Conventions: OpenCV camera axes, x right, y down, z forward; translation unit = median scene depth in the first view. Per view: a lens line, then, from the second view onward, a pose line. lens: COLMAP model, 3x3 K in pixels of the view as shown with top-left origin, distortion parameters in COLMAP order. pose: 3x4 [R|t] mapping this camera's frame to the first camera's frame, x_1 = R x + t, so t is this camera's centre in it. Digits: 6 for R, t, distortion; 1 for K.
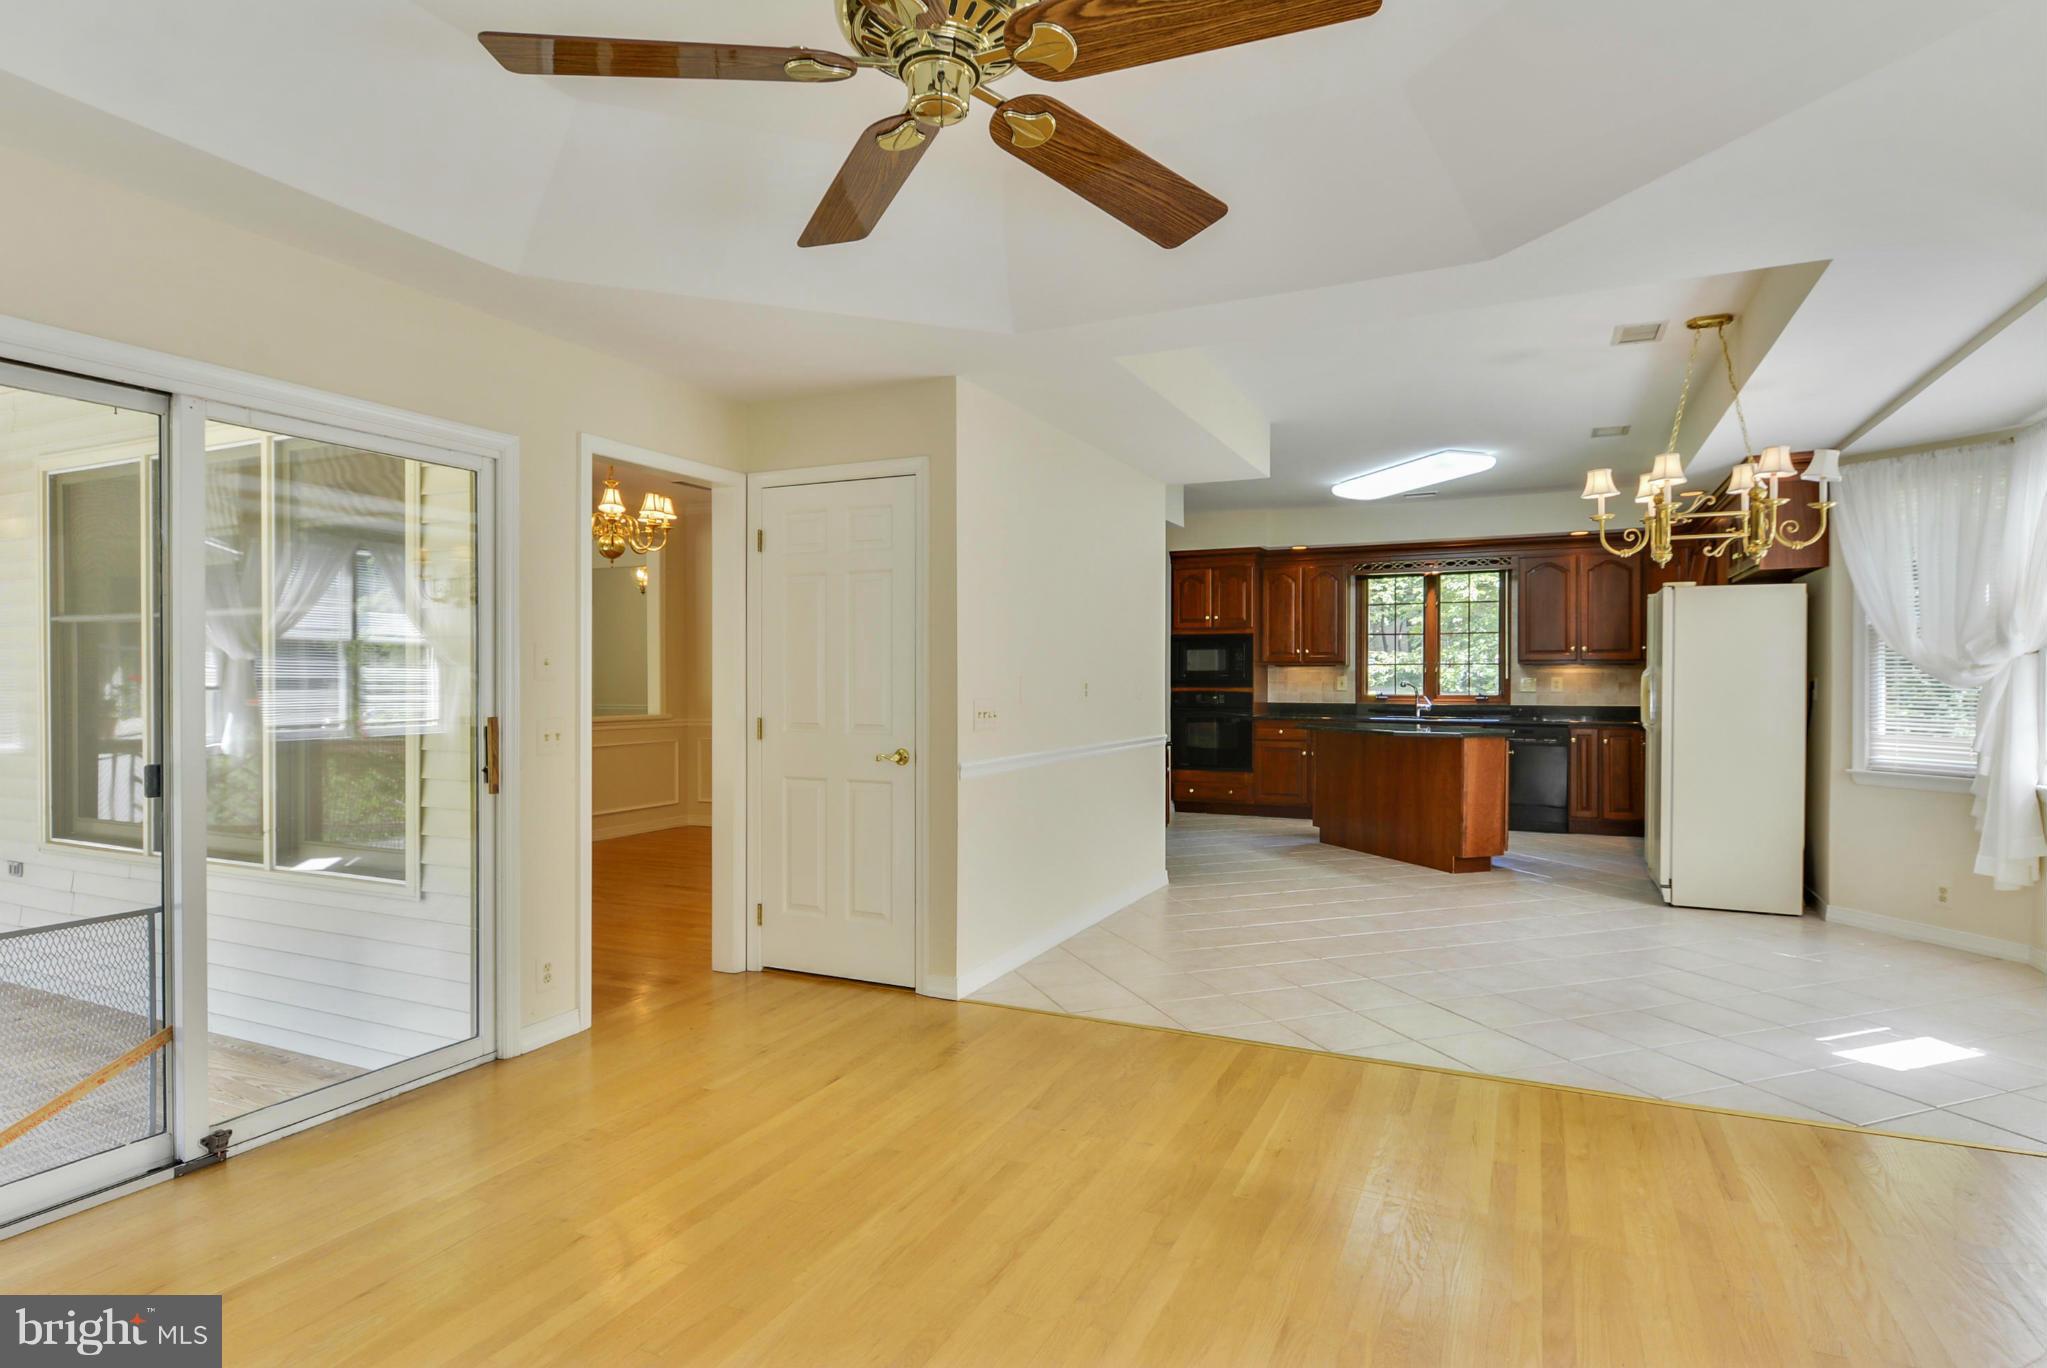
lens RADIAL K [[1080.9, 0, 1023.8], [0, 1080.9, 680.0], [0, 0, 1]] dist [-0.003181, -0.000744]
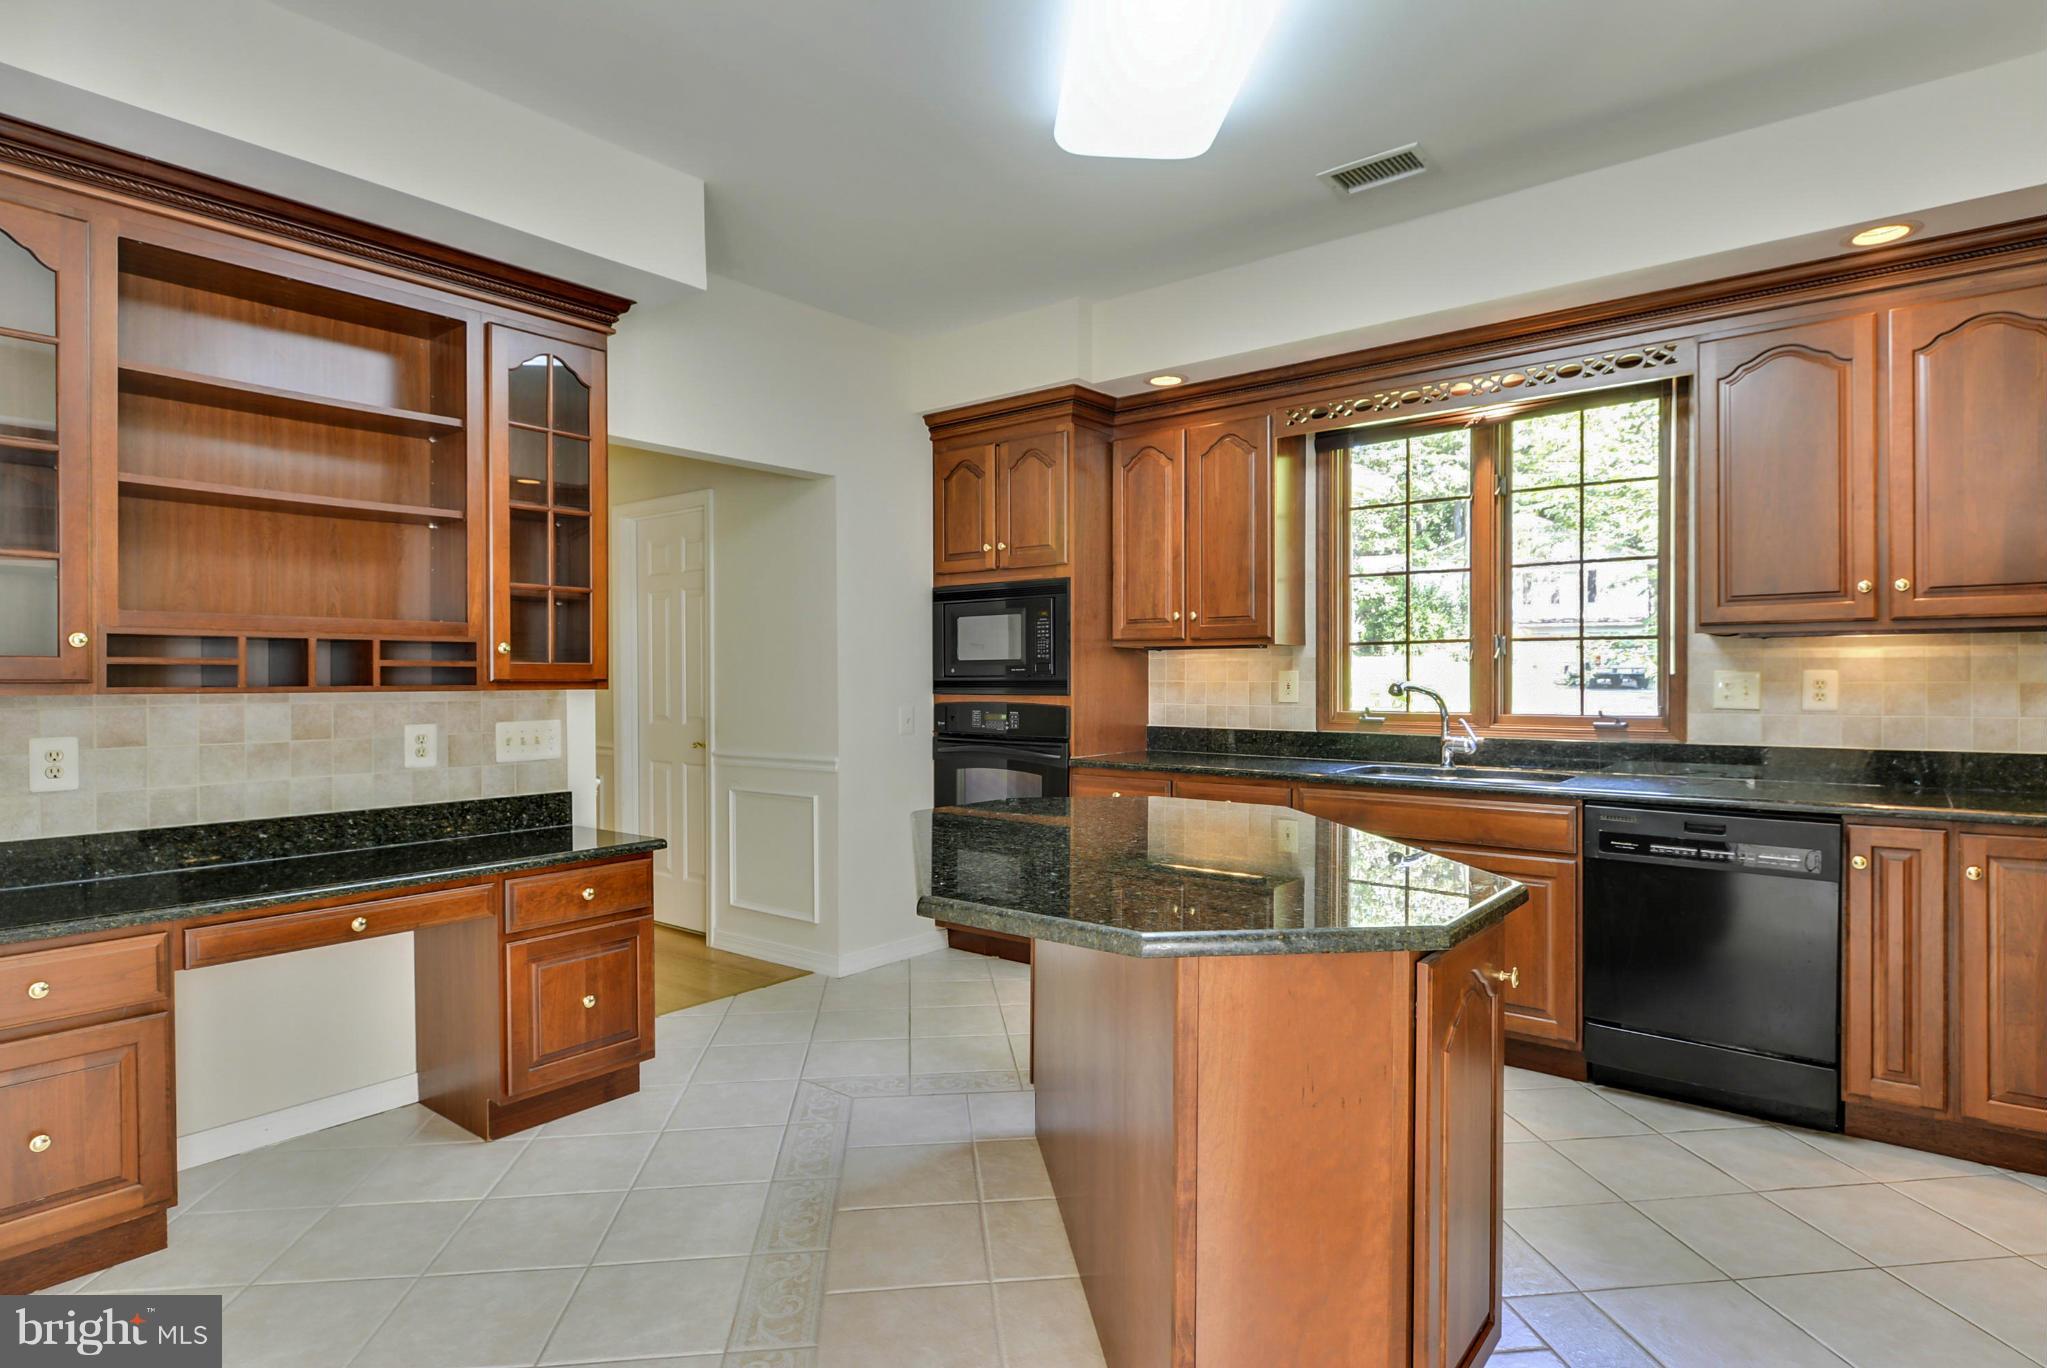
lens RADIAL K [[1080.9, 0, 1018.0], [0, 1080.9, 685.0], [0, 0, 1]] dist [-0.003181, -0.000744]
pose [[0.971563, -0.000702, -0.236779, 0.299443], [0.001969, 0.999985, 0.005116, 0.000117], [0.236772, -0.005437, 0.971550, 0.549873]]
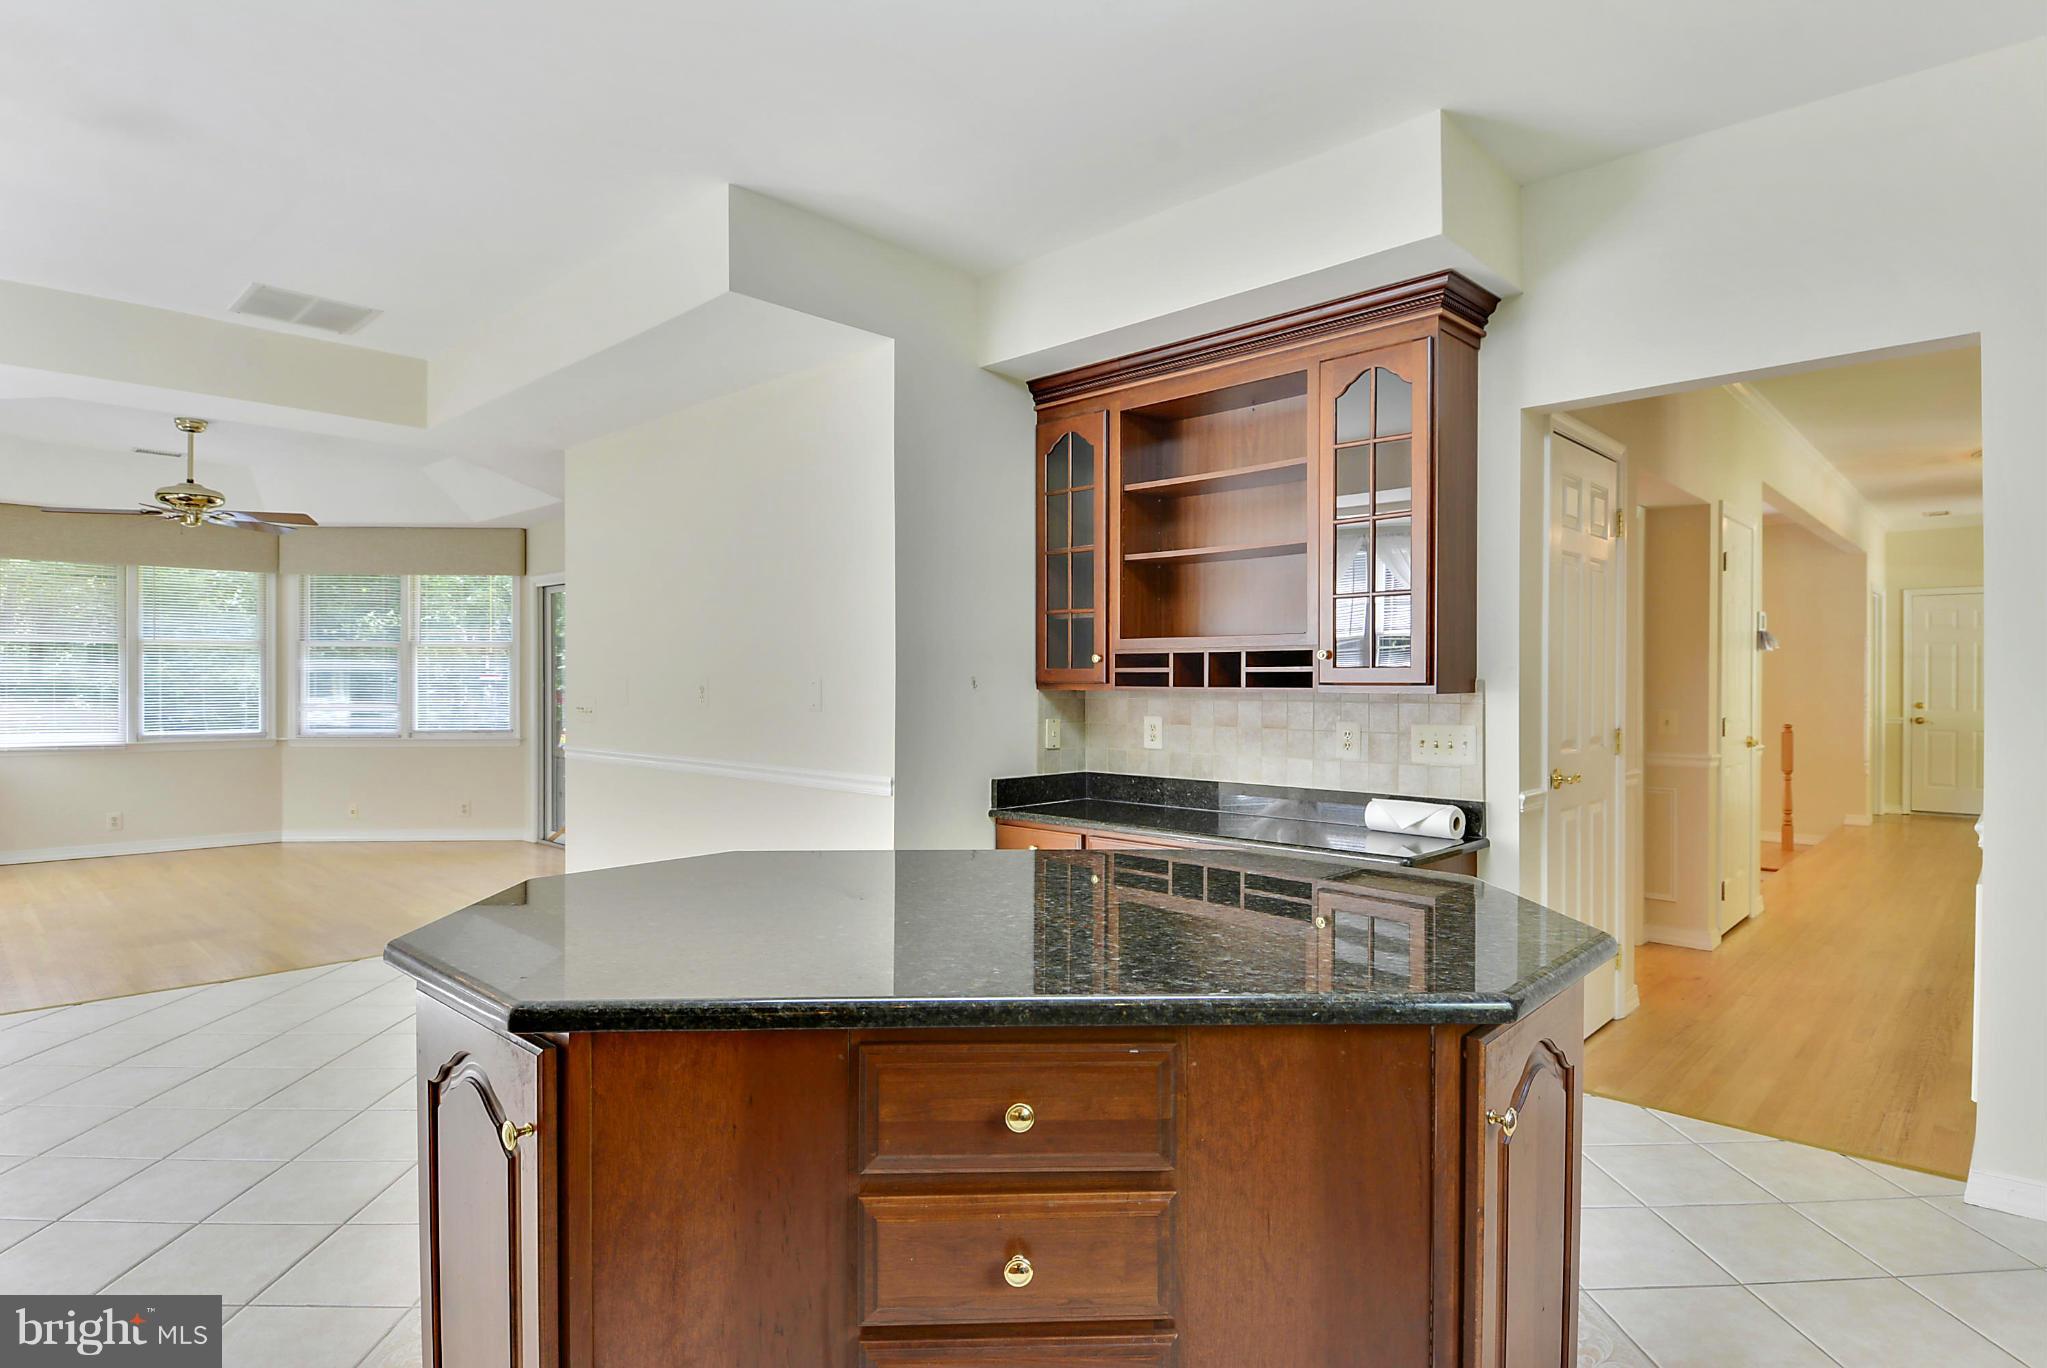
lens RADIAL K [[1080.9, 0, 1023.4], [0, 1080.9, 681.6], [0, 0, 1]] dist [-0.003181, -0.000744]
pose [[-0.310870, 0.005984, -0.950434, 0.359657], [-0.003307, 0.999967, 0.007378, -0.001306], [0.950447, 0.005437, -0.310840, 0.673667]]
